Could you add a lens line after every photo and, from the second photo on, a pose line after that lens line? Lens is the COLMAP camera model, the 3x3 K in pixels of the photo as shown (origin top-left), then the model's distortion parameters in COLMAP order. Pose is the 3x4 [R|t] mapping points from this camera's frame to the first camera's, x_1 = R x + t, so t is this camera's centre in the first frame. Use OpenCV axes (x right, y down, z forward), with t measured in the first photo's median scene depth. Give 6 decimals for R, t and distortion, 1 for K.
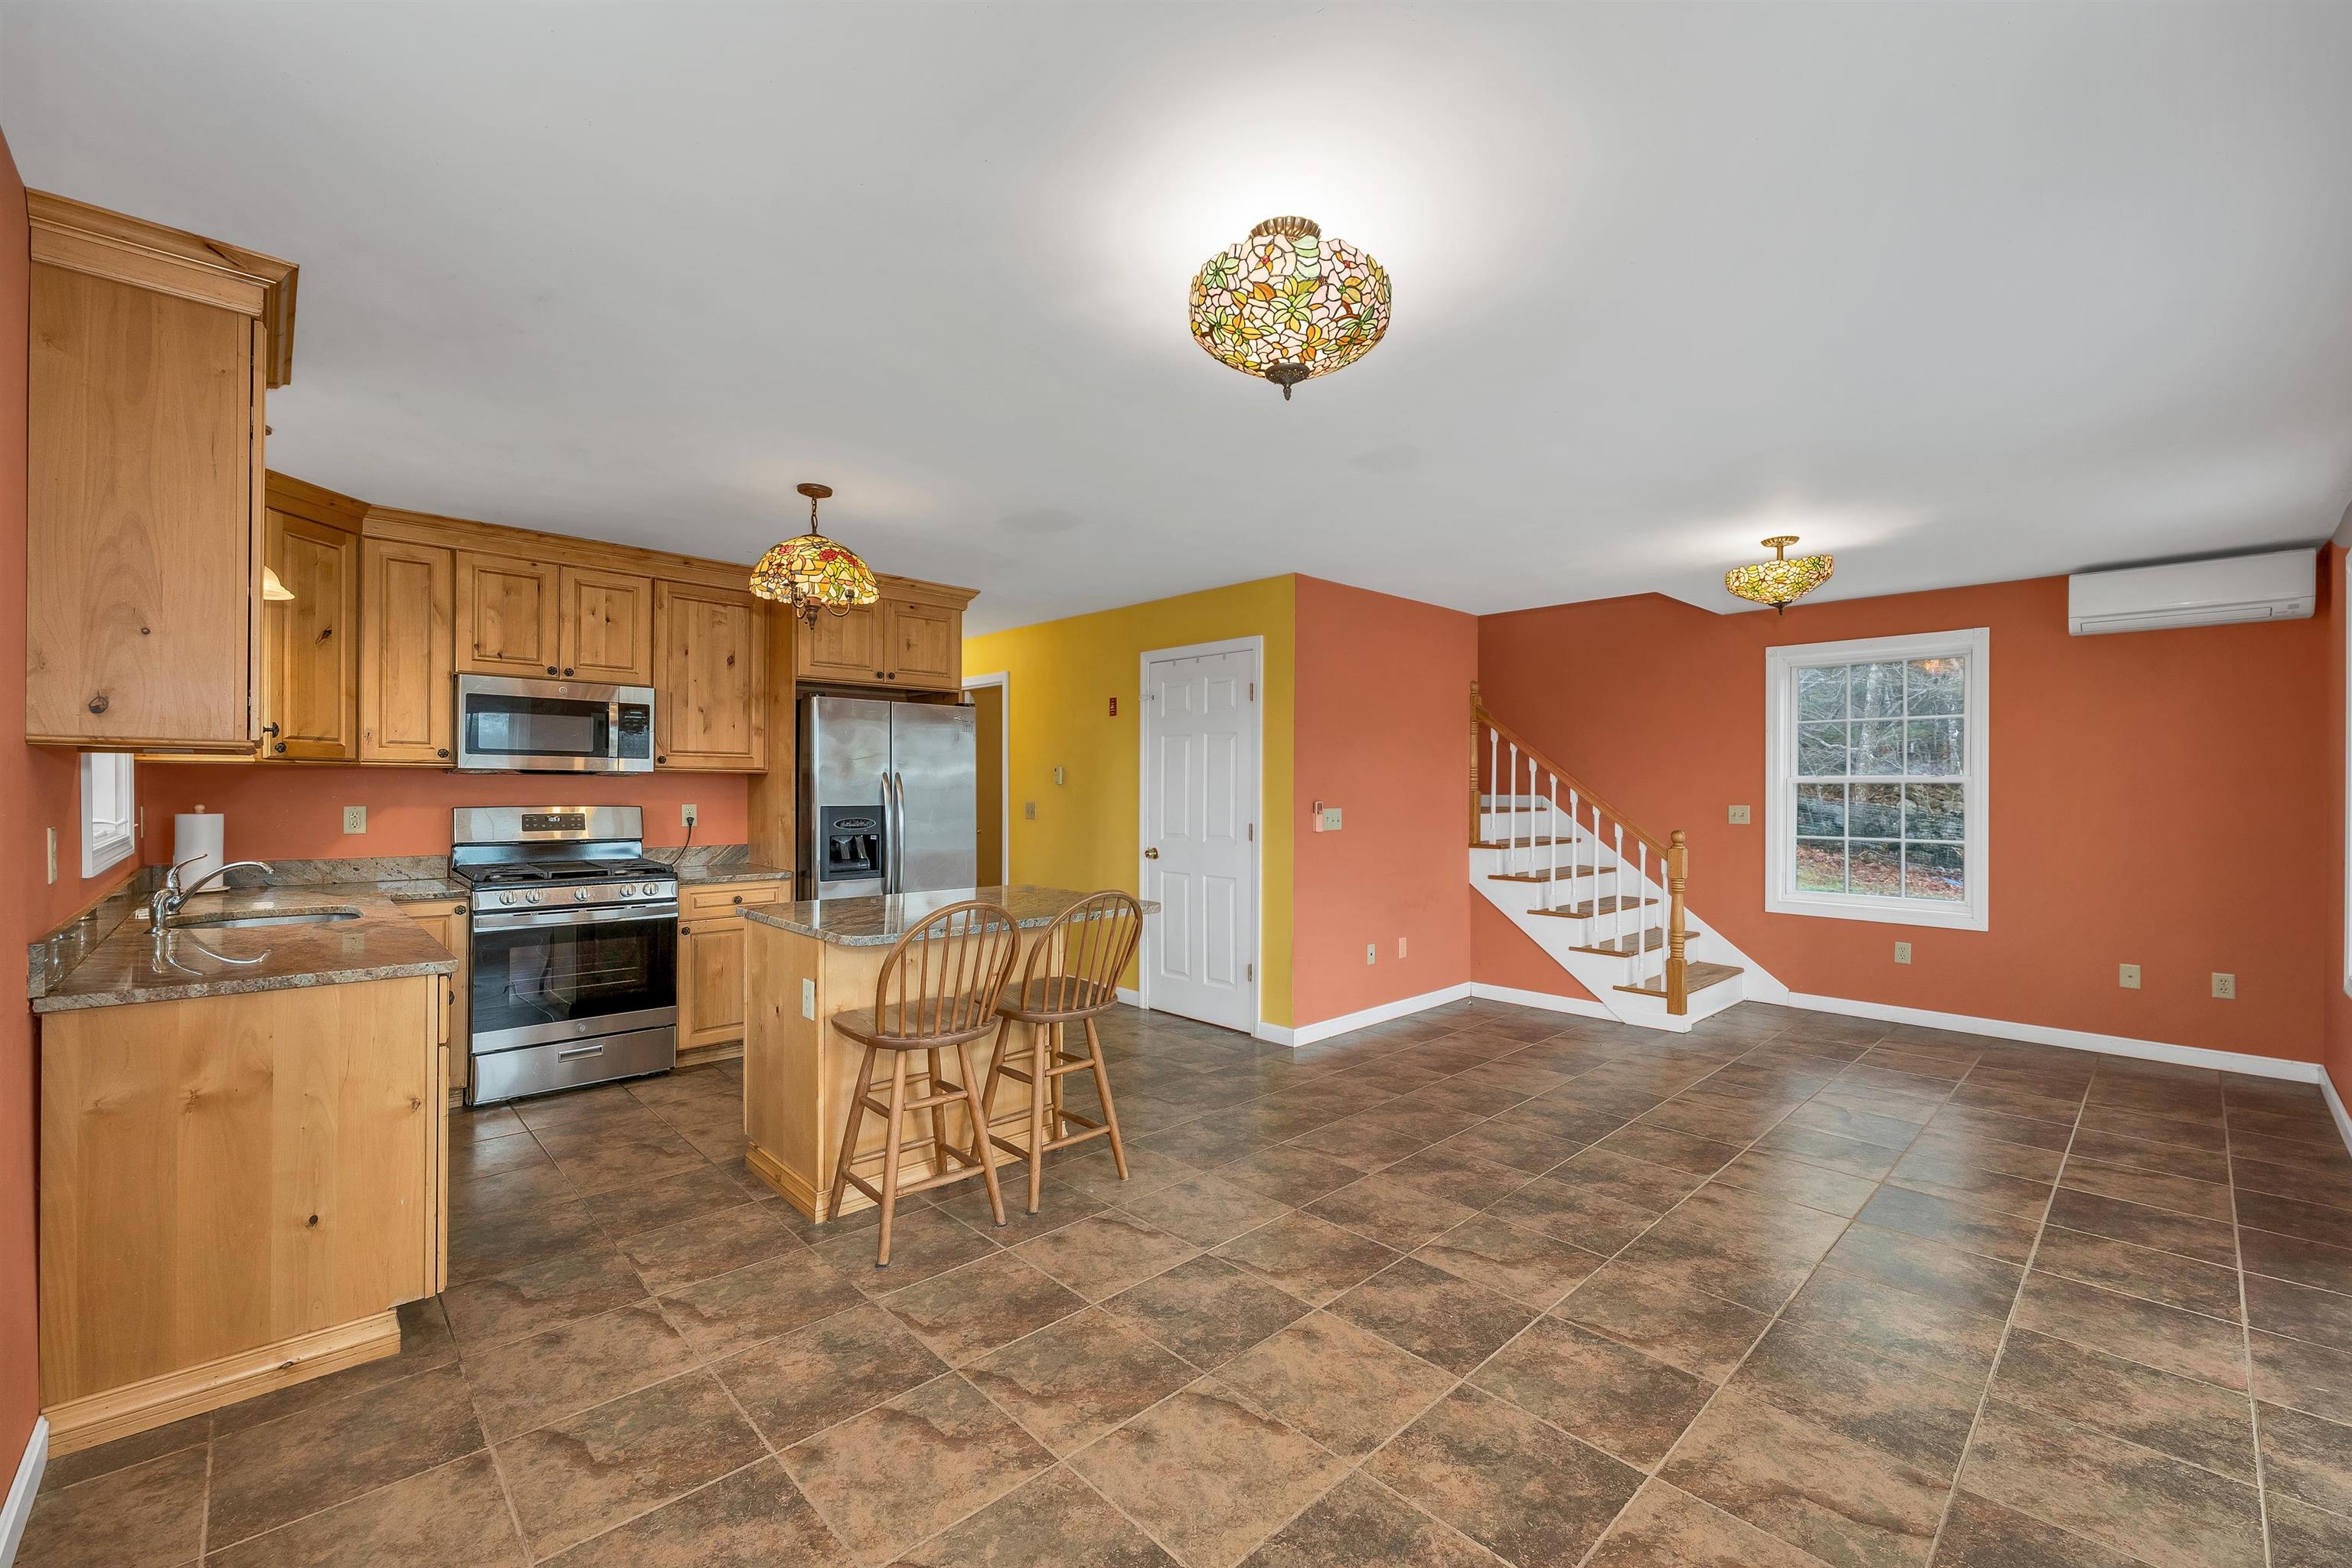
lens RADIAL K [[964.0, 0, 1176.0], [0, 964.0, 784.0], [0, 0, 1]] dist [0.000475, 0.000485]
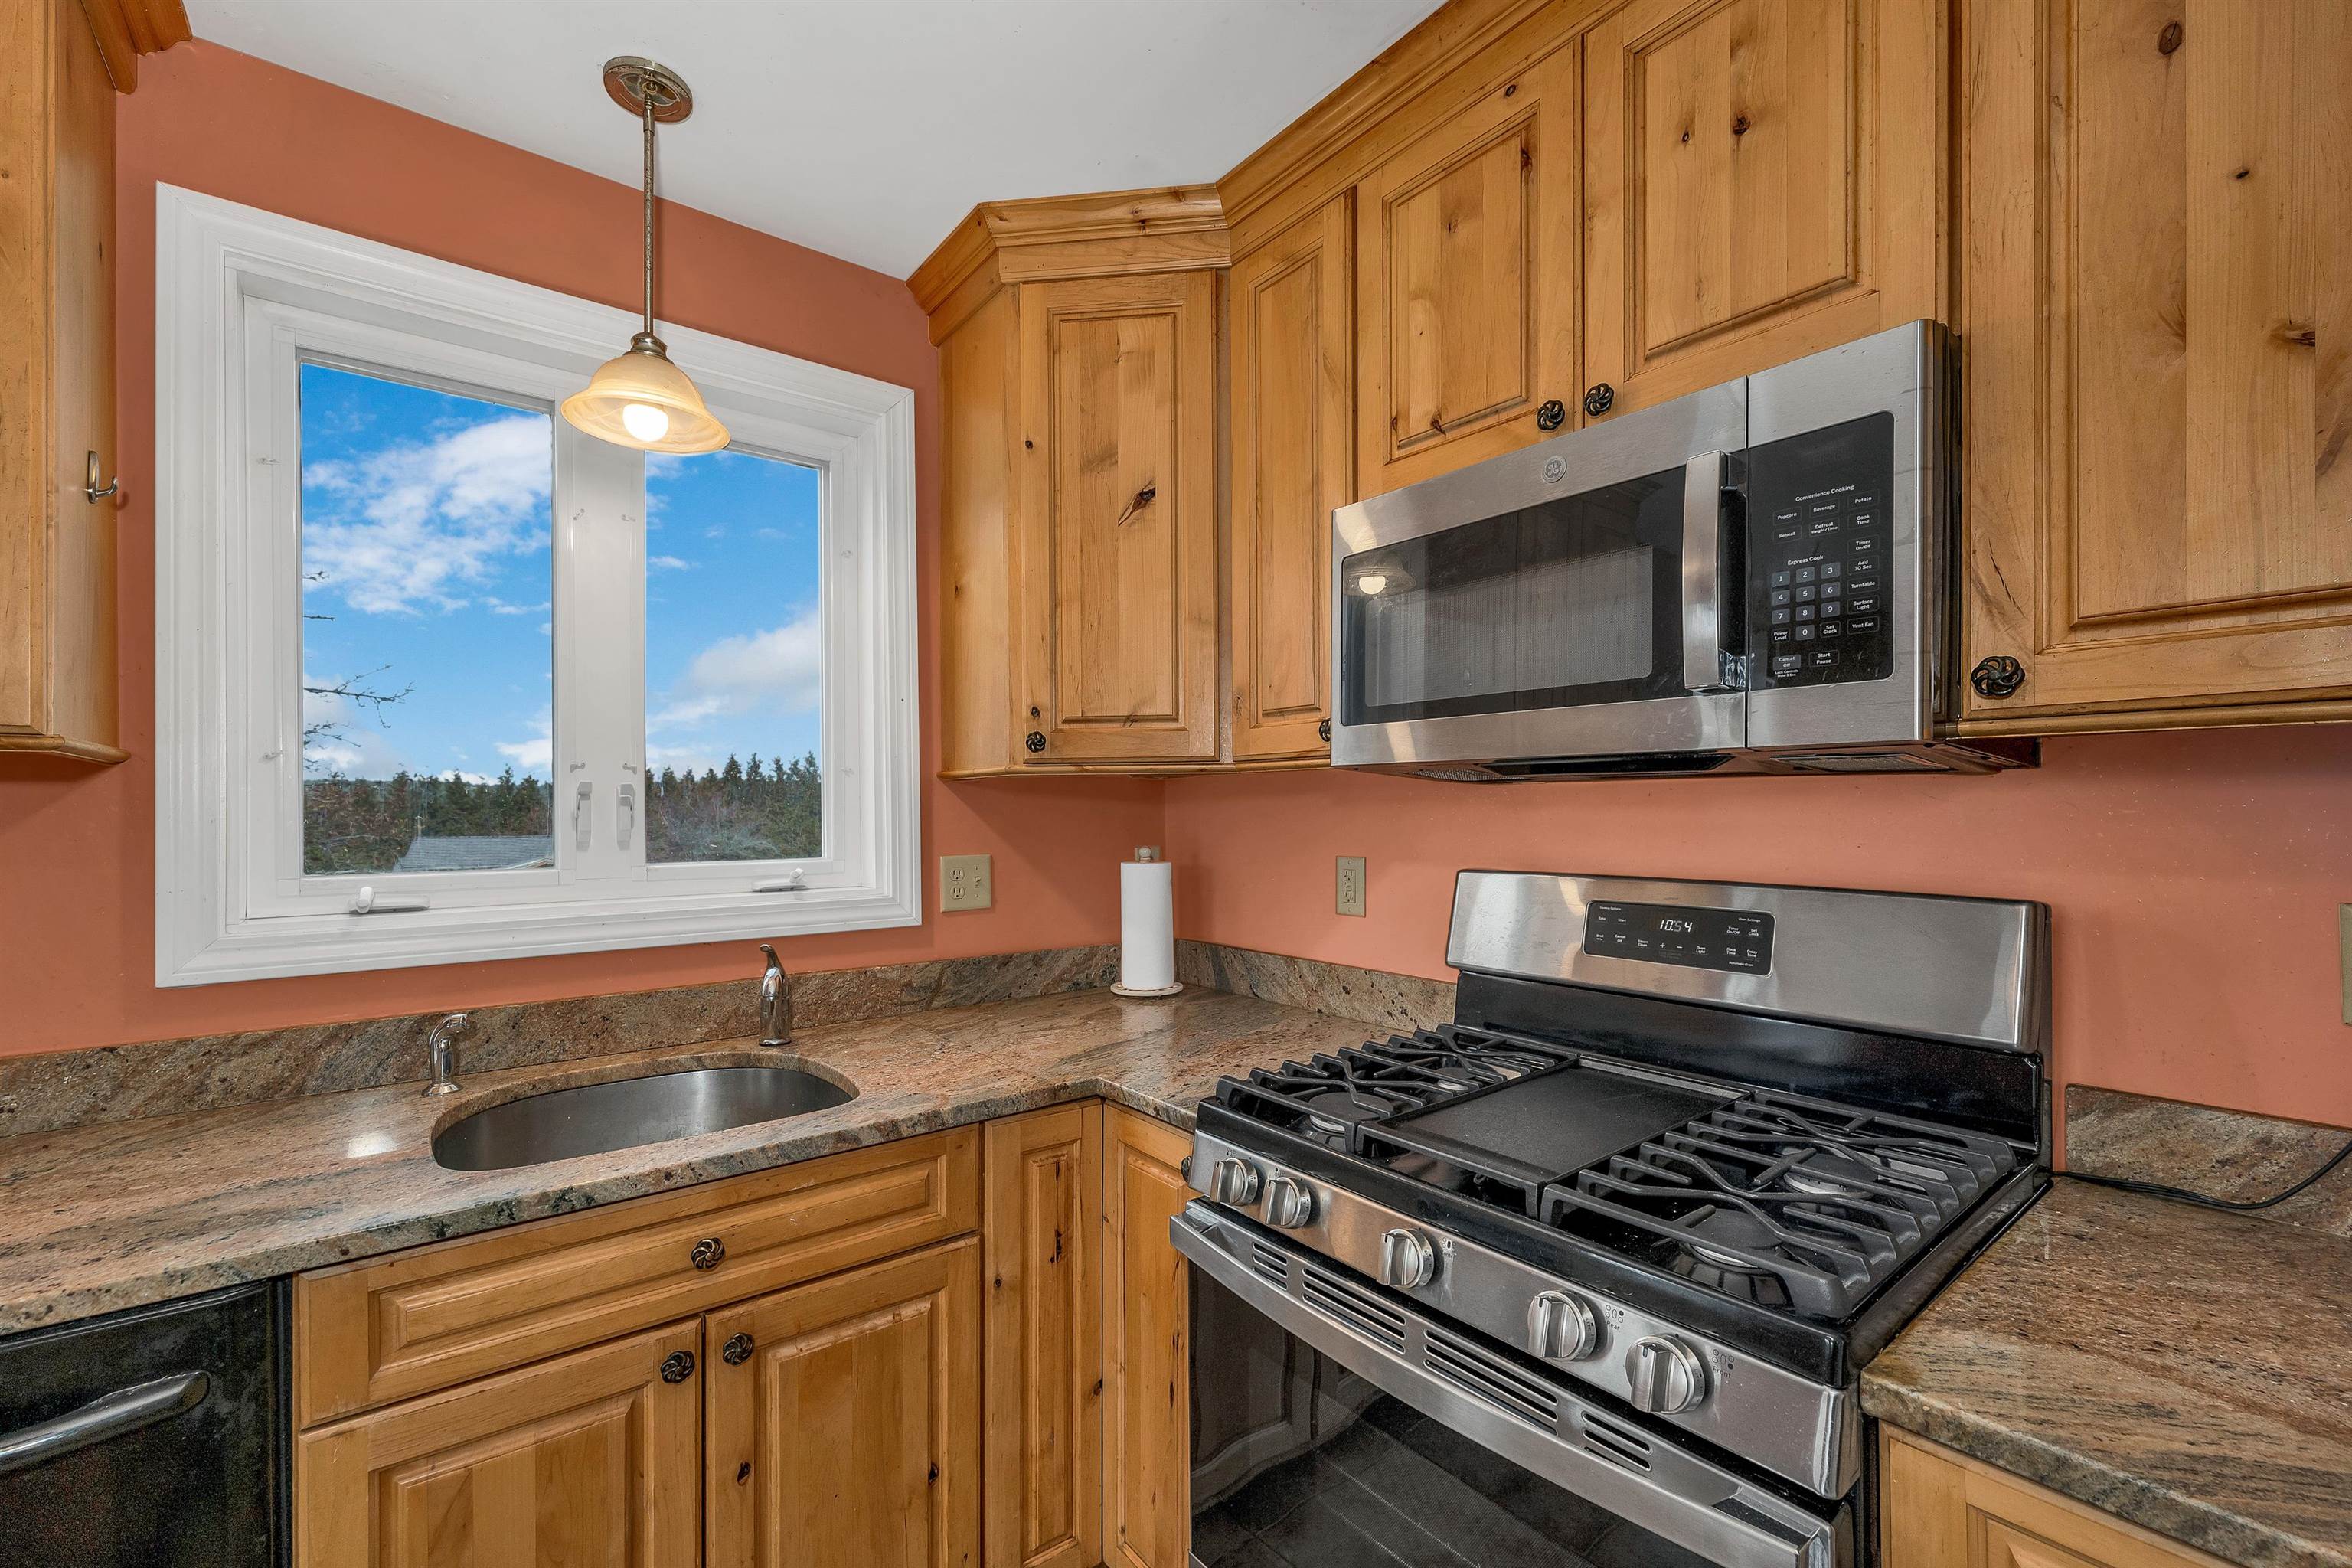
lens RADIAL K [[976.3, 0, 1169.0], [0, 976.3, 808.9], [0, 0, 1]] dist [-0.002488, -0.000468]
pose [[-0.097284, -0.004505, -0.995246, -0.434974], [0.010836, 0.999926, -0.005586, 0.001019], [0.995198, -0.011328, -0.097228, 1.148260]]
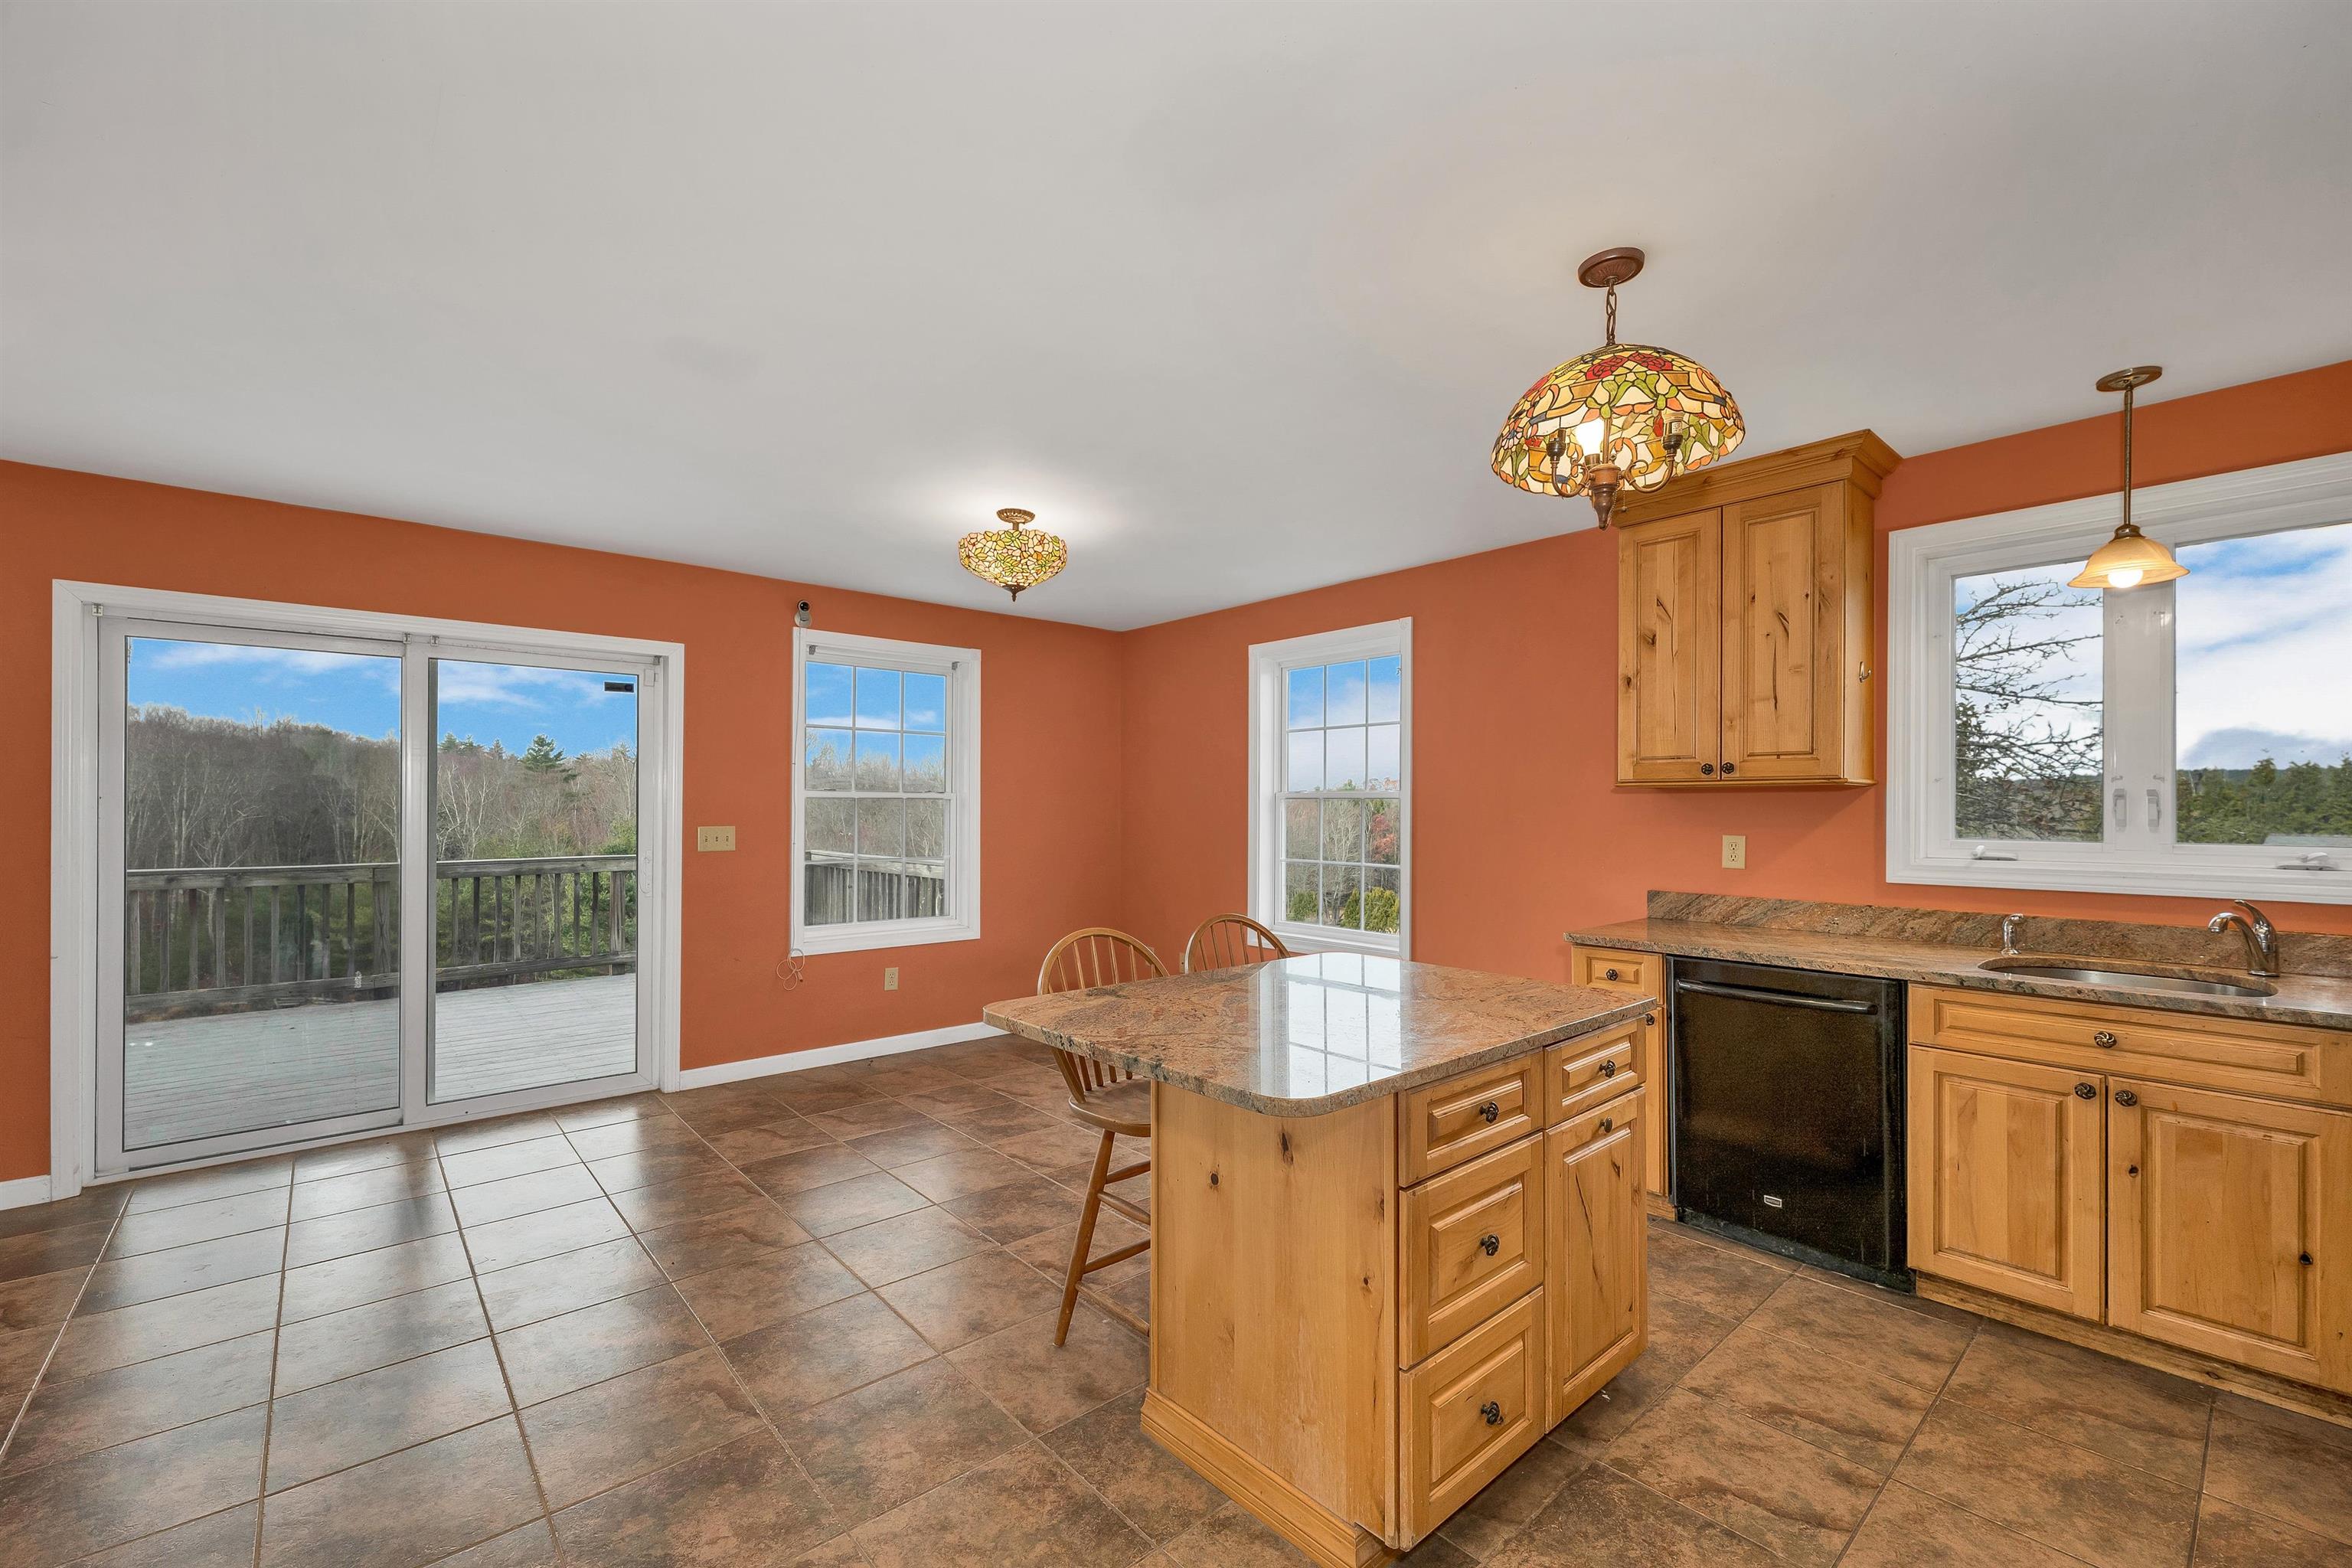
lens RADIAL K [[973.9, 0, 1181.0], [0, 973.9, 801.3], [0, 0, 1]] dist [0.008244, 0.000087]
pose [[-0.999373, -0.007035, 0.034707, -0.158807], [-0.007334, 0.999937, -0.008504, 0.003720], [-0.034645, -0.008753, -0.999361, 1.640488]]
